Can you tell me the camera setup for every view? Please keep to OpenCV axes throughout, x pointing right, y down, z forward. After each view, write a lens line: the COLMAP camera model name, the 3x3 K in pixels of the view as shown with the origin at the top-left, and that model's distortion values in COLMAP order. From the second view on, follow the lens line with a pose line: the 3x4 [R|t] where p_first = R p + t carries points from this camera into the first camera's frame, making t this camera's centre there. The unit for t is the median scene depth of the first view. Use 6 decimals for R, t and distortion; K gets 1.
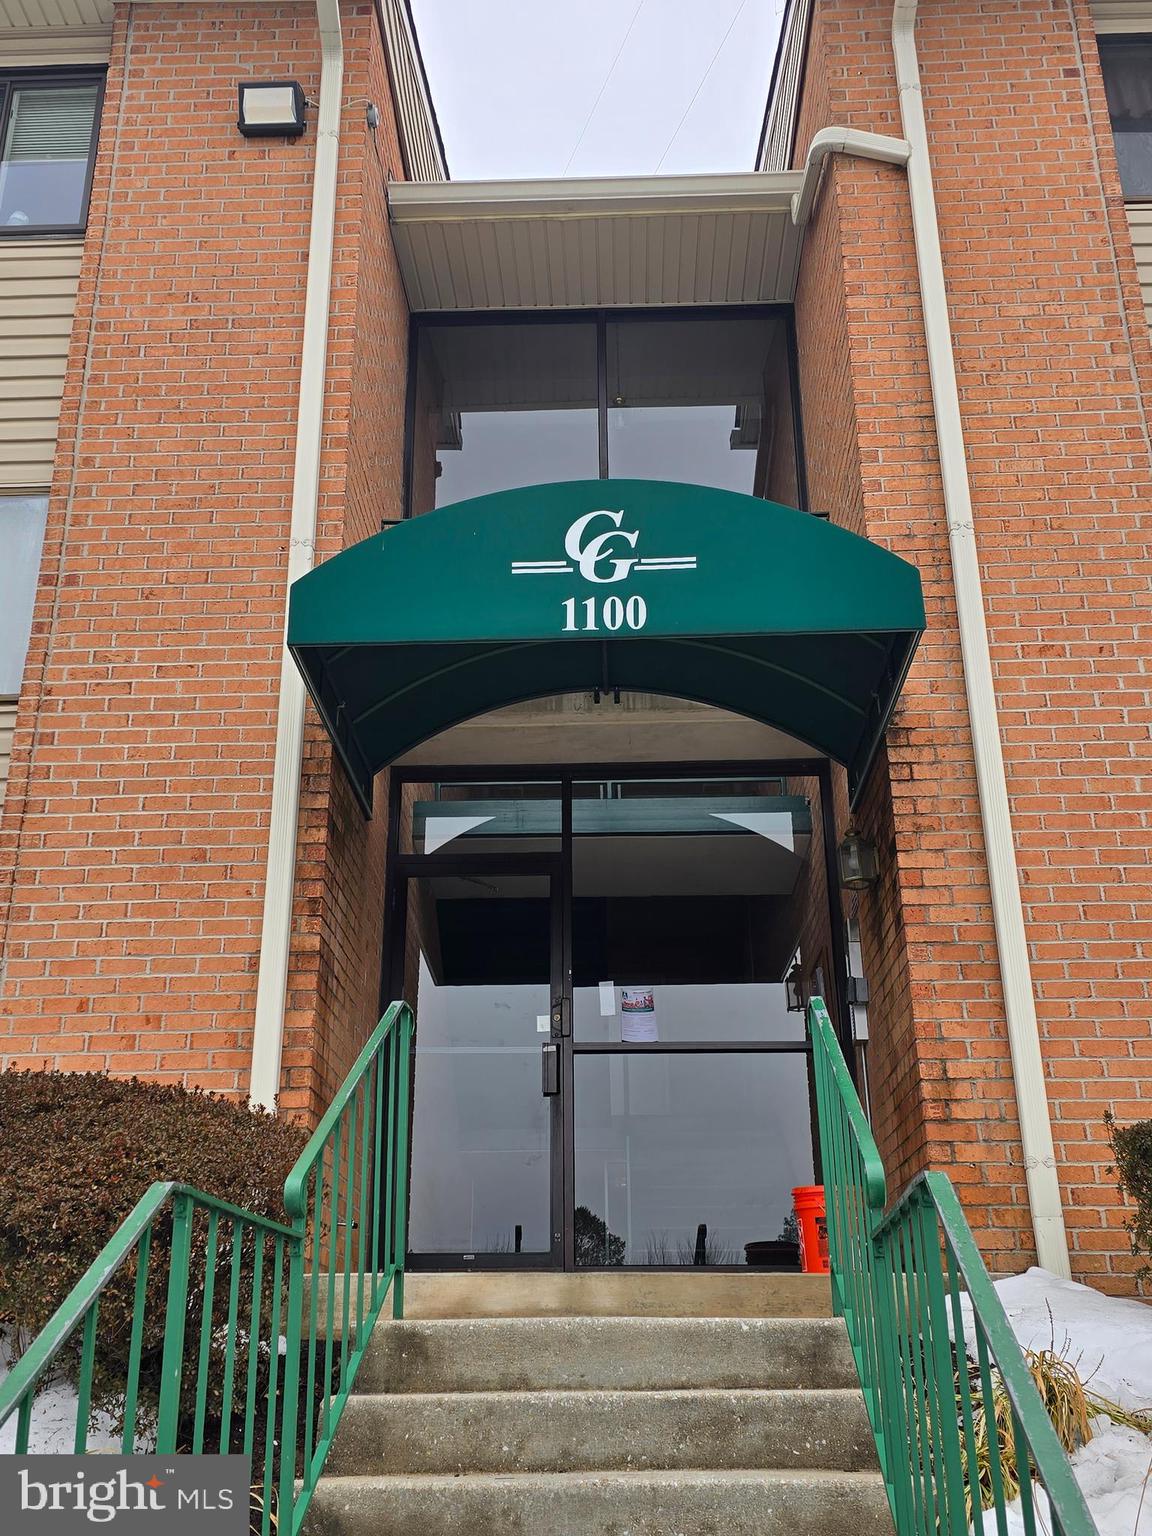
lens RADIAL K [[1498.6, 0, 580.6], [0, 1498.6, 794.9], [0, 0, 1]] dist [0.110817, -0.160536]
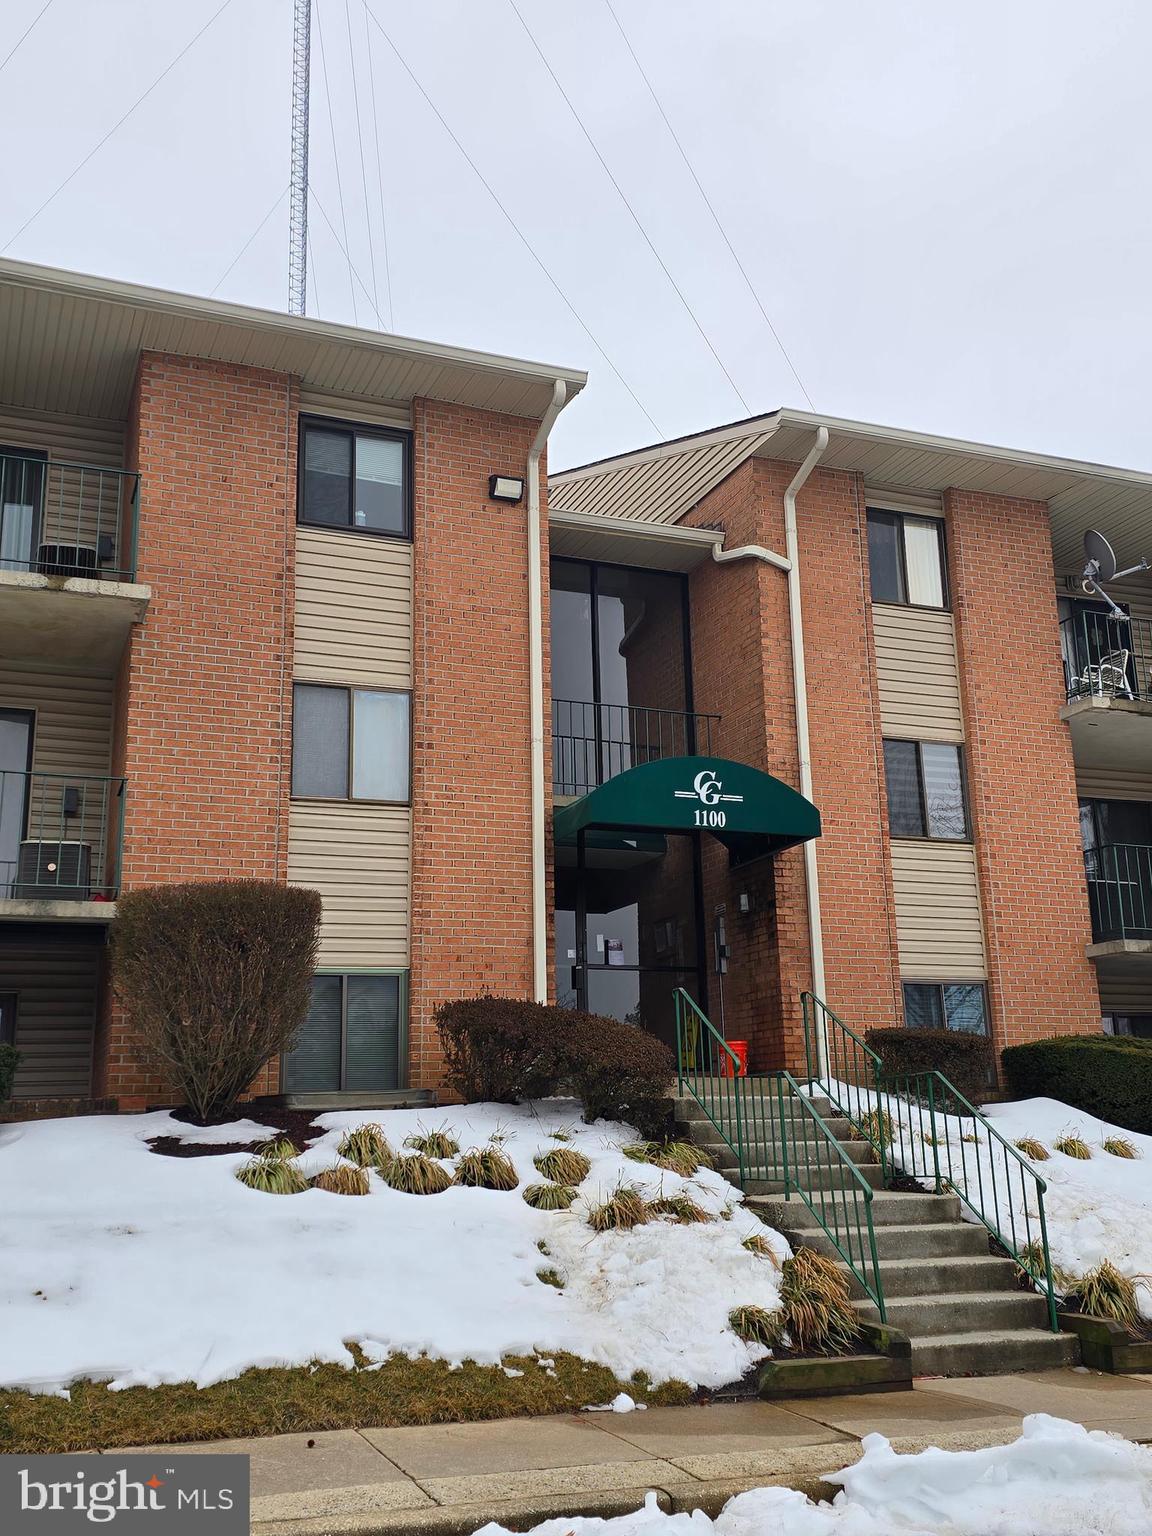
lens RADIAL K [[1498.6, 0, 580.6], [0, 1498.6, 794.9], [0, 0, 1]] dist [0.110817, -0.160536]
pose [[0.908393, 0.079921, 0.410407, -1.025896], [-0.141662, 0.982337, 0.122257, -0.370578], [-0.393387, -0.169197, 0.903670, -0.974354]]
